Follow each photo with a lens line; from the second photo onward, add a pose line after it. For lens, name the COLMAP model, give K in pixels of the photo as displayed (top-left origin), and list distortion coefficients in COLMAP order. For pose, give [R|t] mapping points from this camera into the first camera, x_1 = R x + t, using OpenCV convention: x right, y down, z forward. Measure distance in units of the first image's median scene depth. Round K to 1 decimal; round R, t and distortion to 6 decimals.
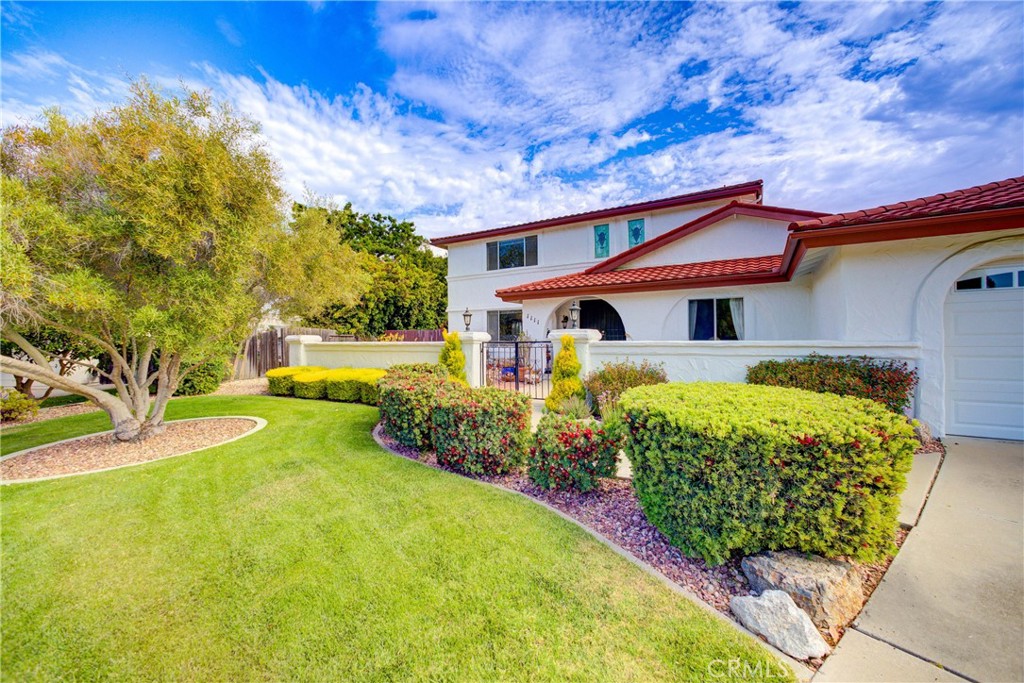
lens RADIAL K [[413.2, 0, 519.1], [0, 413.2, 324.8], [0, 0, 1]] dist [-0.015792, 0.005641]
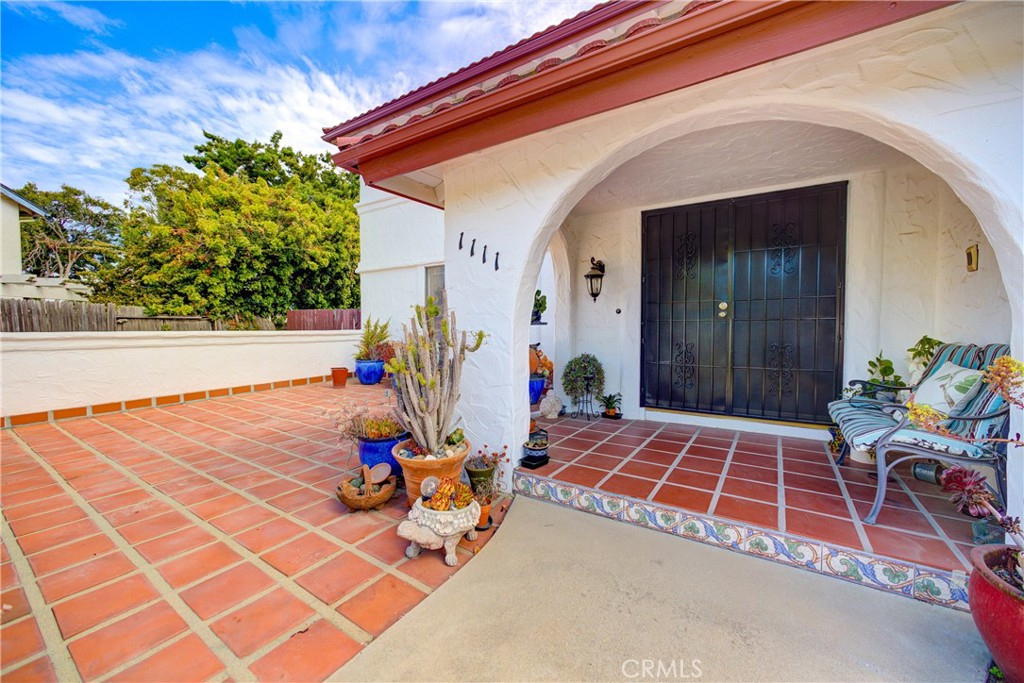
lens RADIAL K [[406.1, 0, 511.8], [0, 406.1, 339.1], [0, 0, 1]] dist [-0.005127, 0.001751]
pose [[0.998528, 0.007957, -0.053648, 0.053088], [-0.004191, 0.997542, 0.069943, 0.018205], [0.054073, -0.069616, 0.996107, 0.586587]]
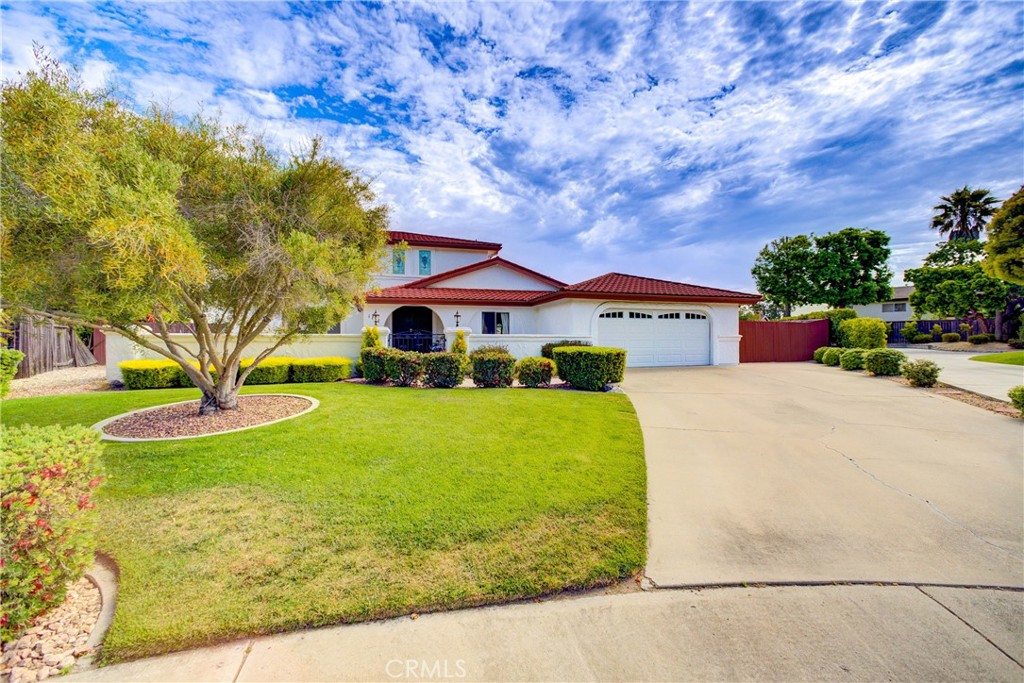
lens RADIAL K [[413.2, 0, 514.1], [0, 413.2, 326.7], [0, 0, 1]] dist [-0.015792, 0.005641]
pose [[0.688304, 0.024119, 0.725021, -0.497055], [-0.032872, 0.999457, -0.002041, 0.001001], [-0.724677, -0.022428, 0.688724, -0.200542]]
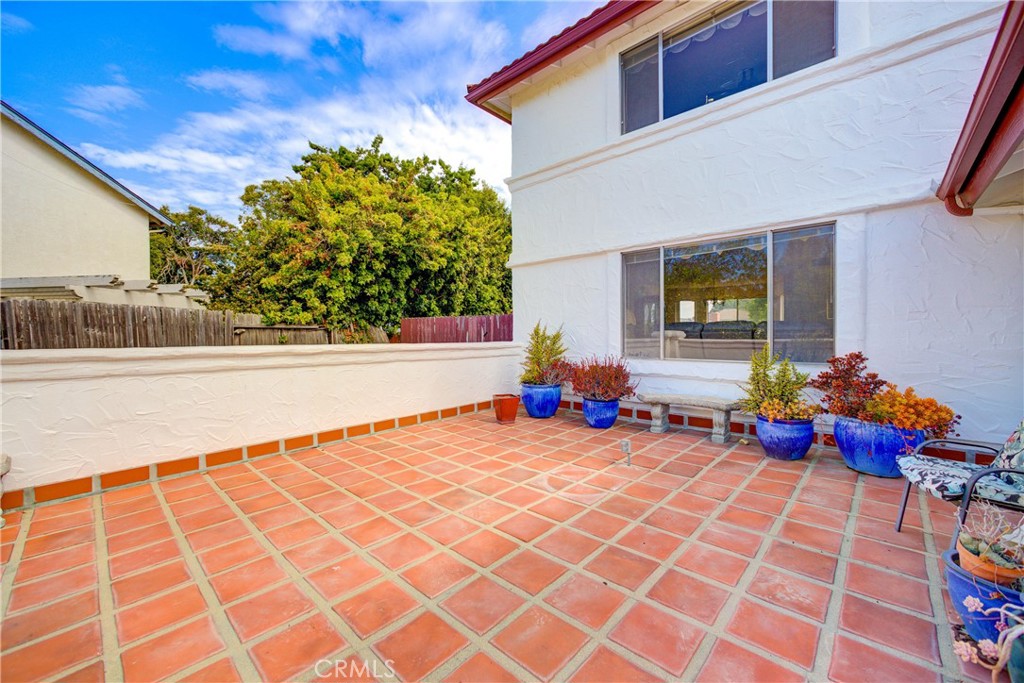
lens RADIAL K [[405.2, 0, 510.1], [0, 405.2, 338.7], [0, 0, 1]] dist [-0.013306, 0.000489]
pose [[0.976587, 0.003972, -0.215086, -0.104359], [0.006140, 0.998907, 0.046326, 0.023179], [0.215035, -0.046562, 0.975496, 0.724372]]
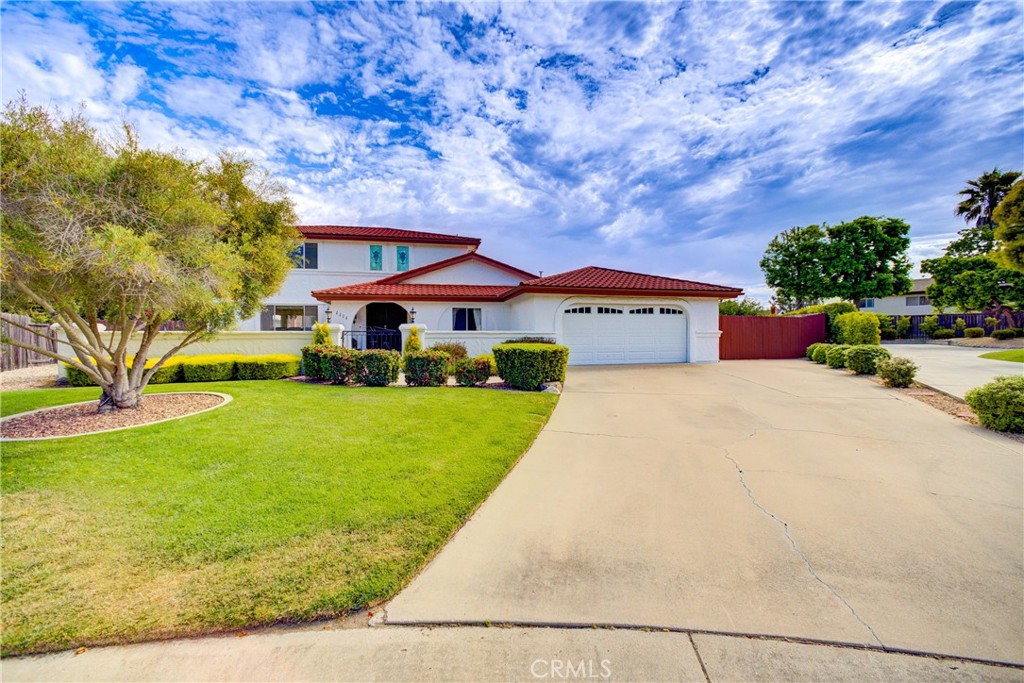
lens RADIAL K [[413.2, 0, 512.5], [0, 413.2, 337.7], [0, 0, 1]] dist [-0.015792, 0.005641]
pose [[0.728378, -0.003647, 0.685166, -0.379844], [-0.028940, 0.998930, 0.036083, -0.003822], [-0.684565, -0.046111, 0.727492, -0.275732]]
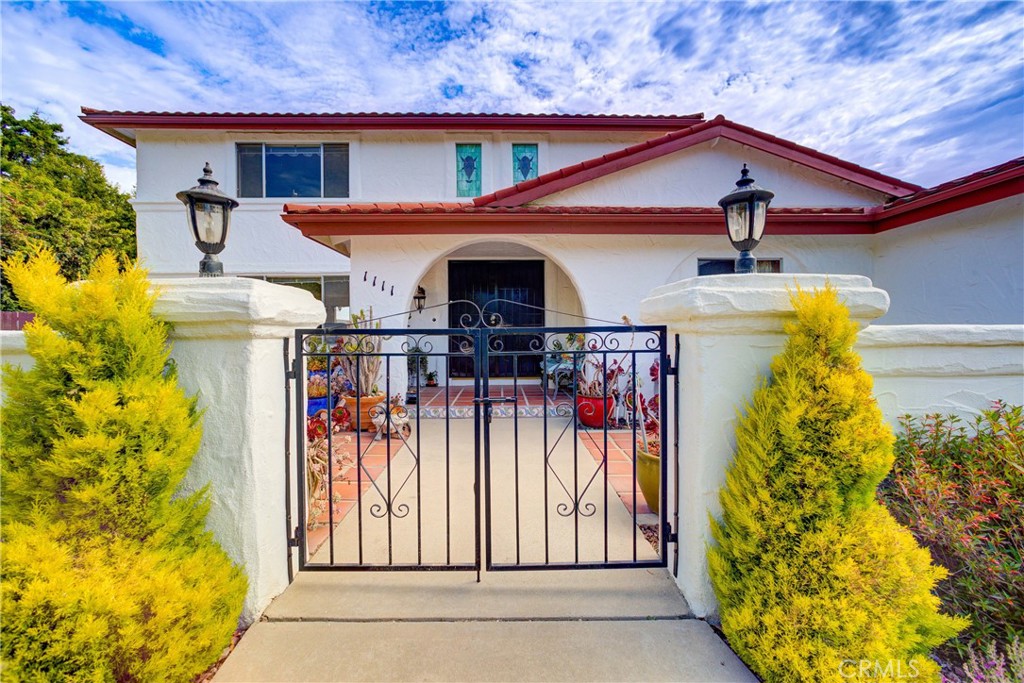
lens RADIAL K [[413.2, 0, 516.5], [0, 413.2, 334.3], [0, 0, 1]] dist [-0.015792, 0.005641]
pose [[0.847189, 0.001324, 0.531290, -0.059957], [-0.018902, 0.999439, 0.027650, 0.020192], [-0.530956, -0.033467, 0.846738, 0.428341]]
